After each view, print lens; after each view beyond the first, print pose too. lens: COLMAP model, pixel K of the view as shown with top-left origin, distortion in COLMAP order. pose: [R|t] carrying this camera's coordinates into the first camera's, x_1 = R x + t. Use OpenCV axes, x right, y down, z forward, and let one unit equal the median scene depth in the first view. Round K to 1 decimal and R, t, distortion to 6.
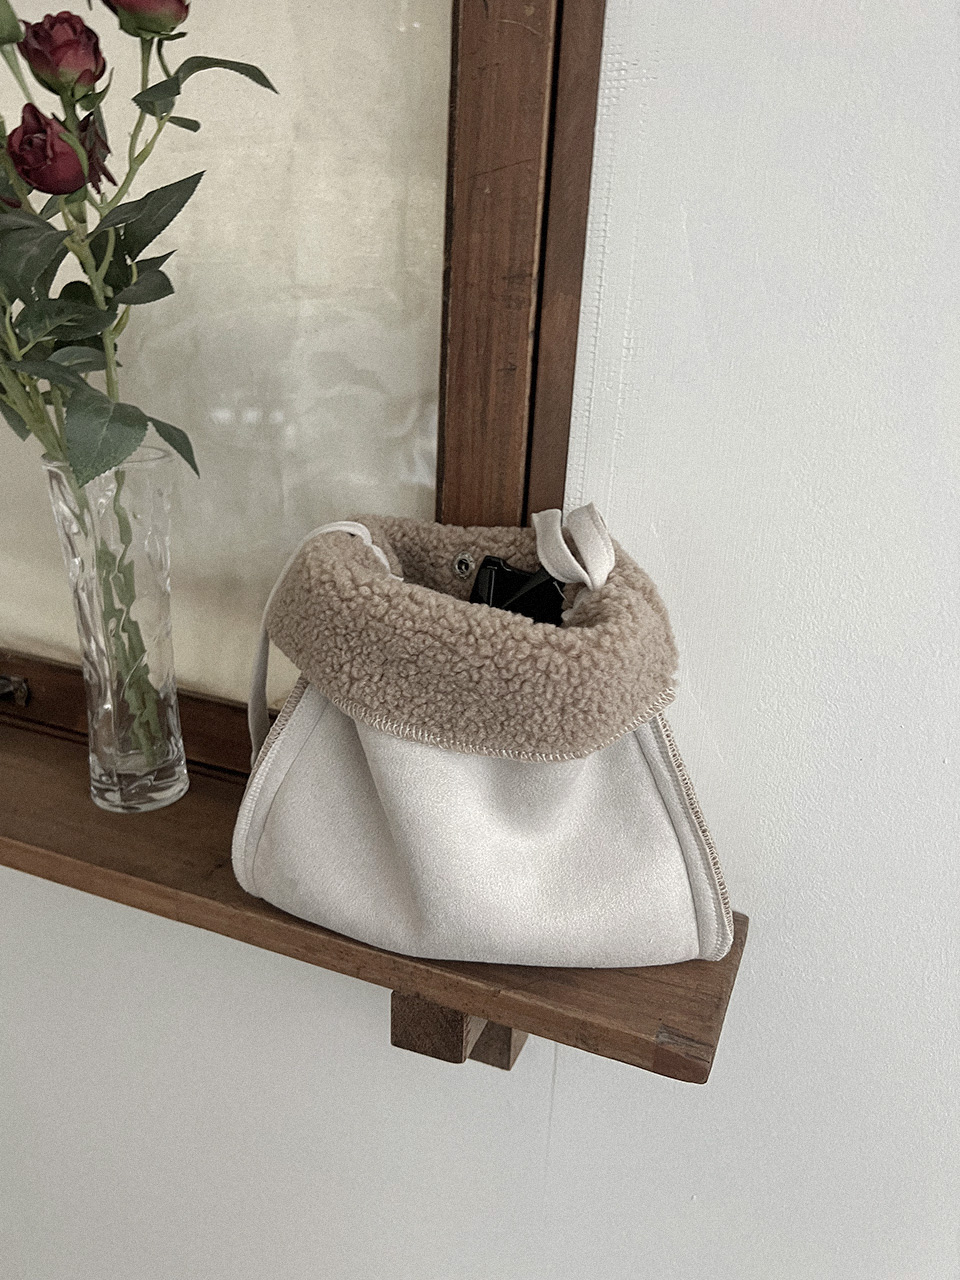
lens RADIAL K [[981.7, 0, 480.0], [0, 981.7, 640.0], [0, 0, 1]] dist [-0.000048, -0.000558]
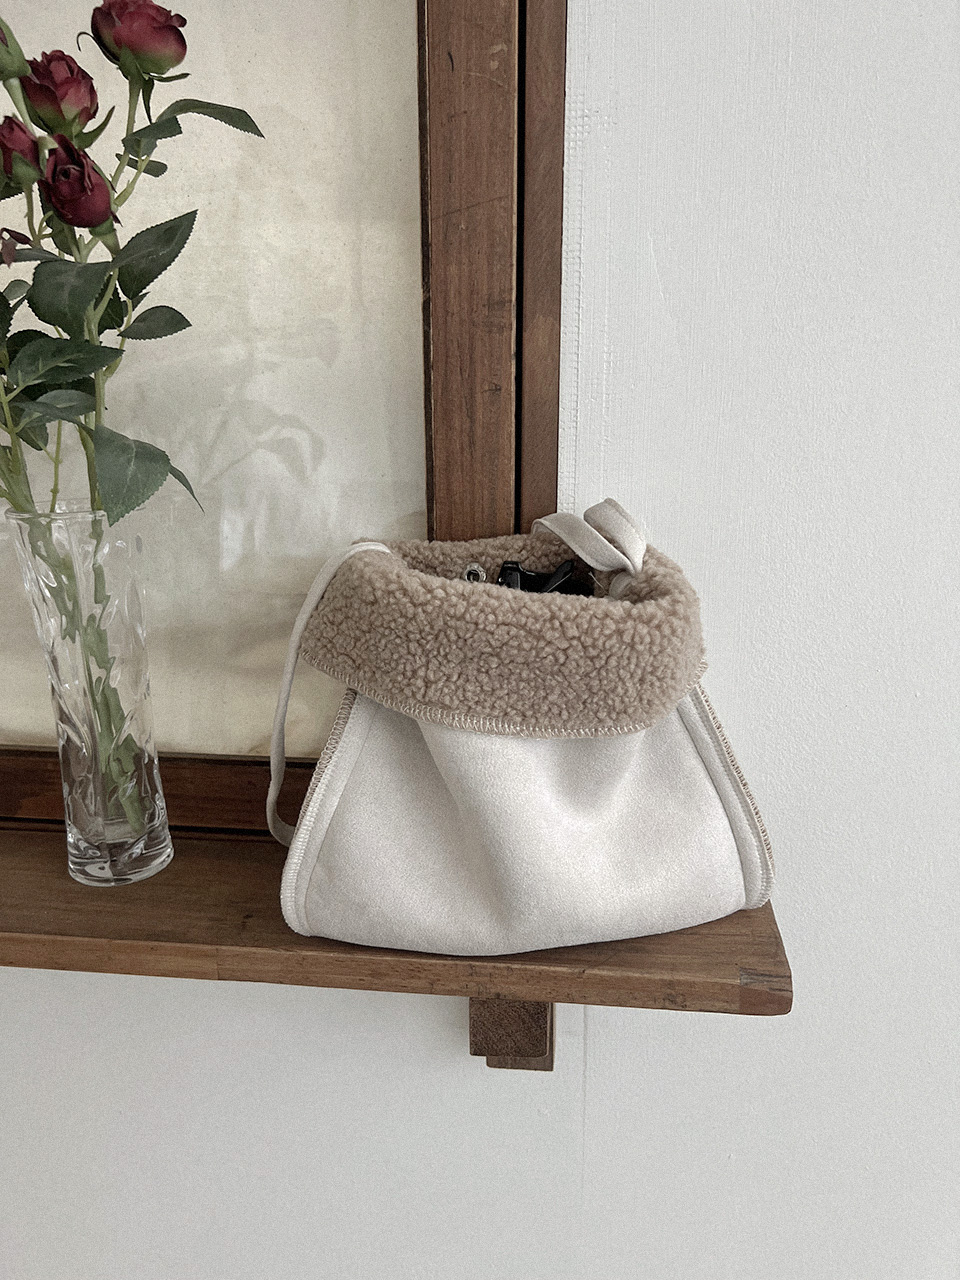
lens RADIAL K [[973.5, 0, 491.8], [0, 973.5, 634.9], [0, 0, 1]] dist [0.005695, 0.002320]
pose [[0.964085, -0.115605, 0.239116, -0.294048], [0.132916, 0.989456, -0.057531, 0.056091], [-0.229944, 0.087247, 0.969285, -0.004763]]
